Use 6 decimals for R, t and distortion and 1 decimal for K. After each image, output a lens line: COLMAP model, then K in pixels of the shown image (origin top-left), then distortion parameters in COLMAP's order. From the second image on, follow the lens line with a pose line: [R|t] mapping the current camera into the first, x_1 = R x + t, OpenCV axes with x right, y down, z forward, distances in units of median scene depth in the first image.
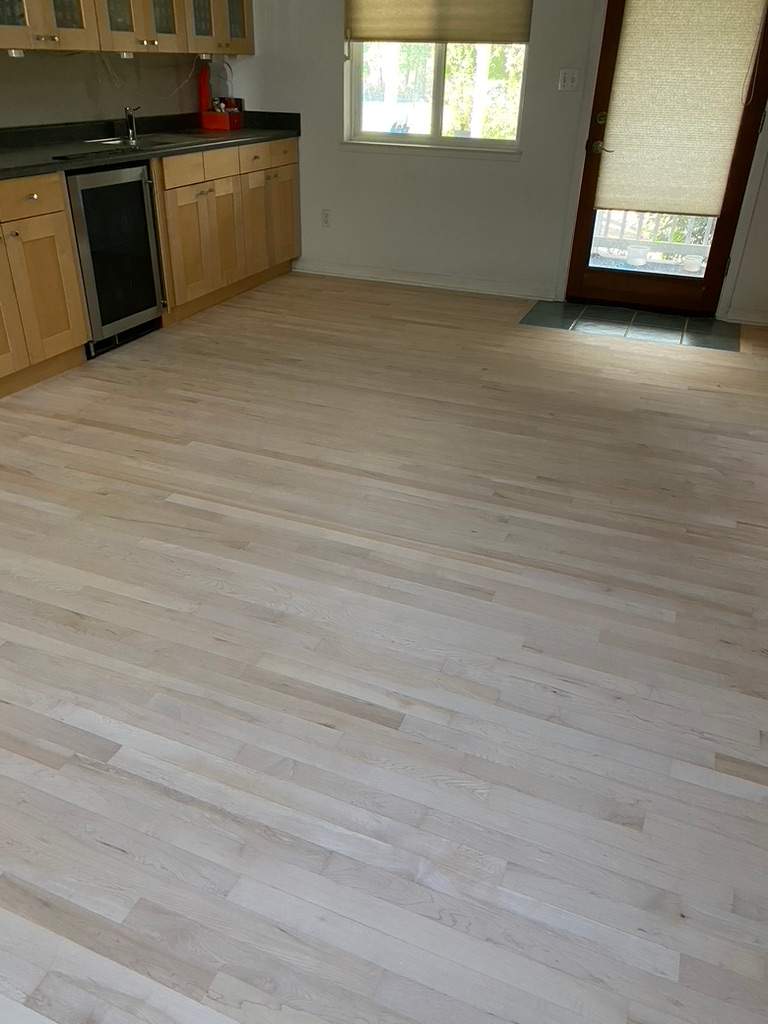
lens RADIAL K [[792.5, 0, 376.4], [0, 792.5, 513.3], [0, 0, 1]] dist [0.049412, -0.063952]
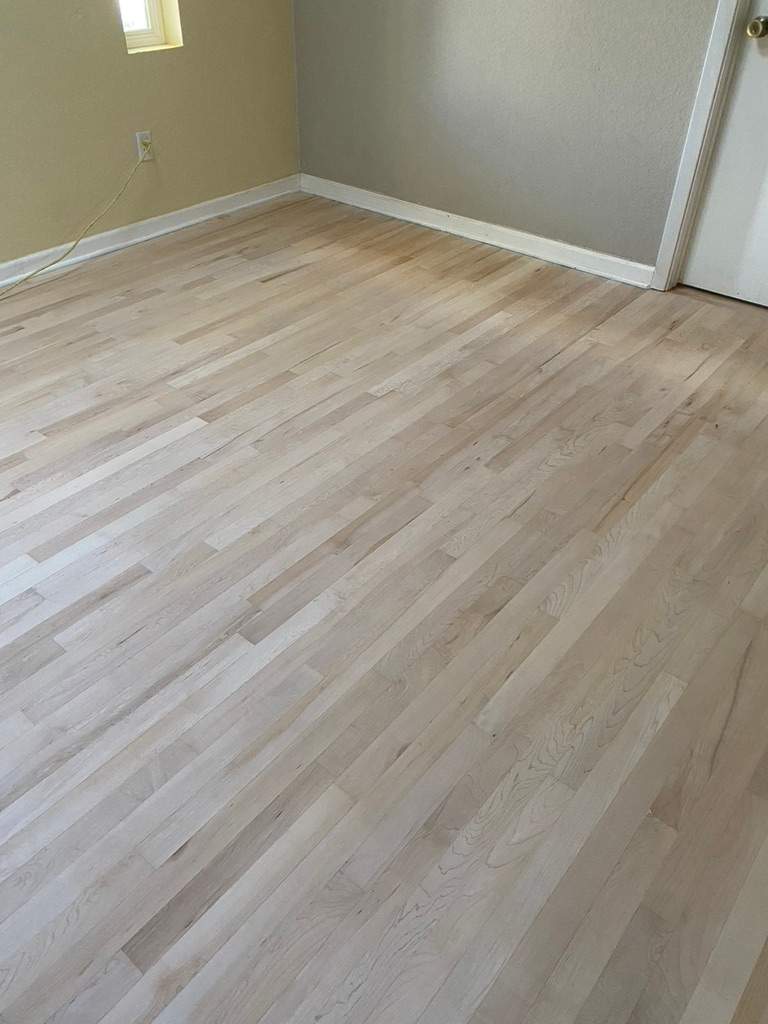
lens RADIAL K [[792.5, 0, 376.4], [0, 792.5, 513.3], [0, 0, 1]] dist [0.049412, -0.063952]
pose [[-0.423442, 0.726939, -0.540607, 0.026691], [-0.901837, -0.394861, 0.175425, 0.087874], [-0.085941, 0.561822, 0.822782, 0.189870]]
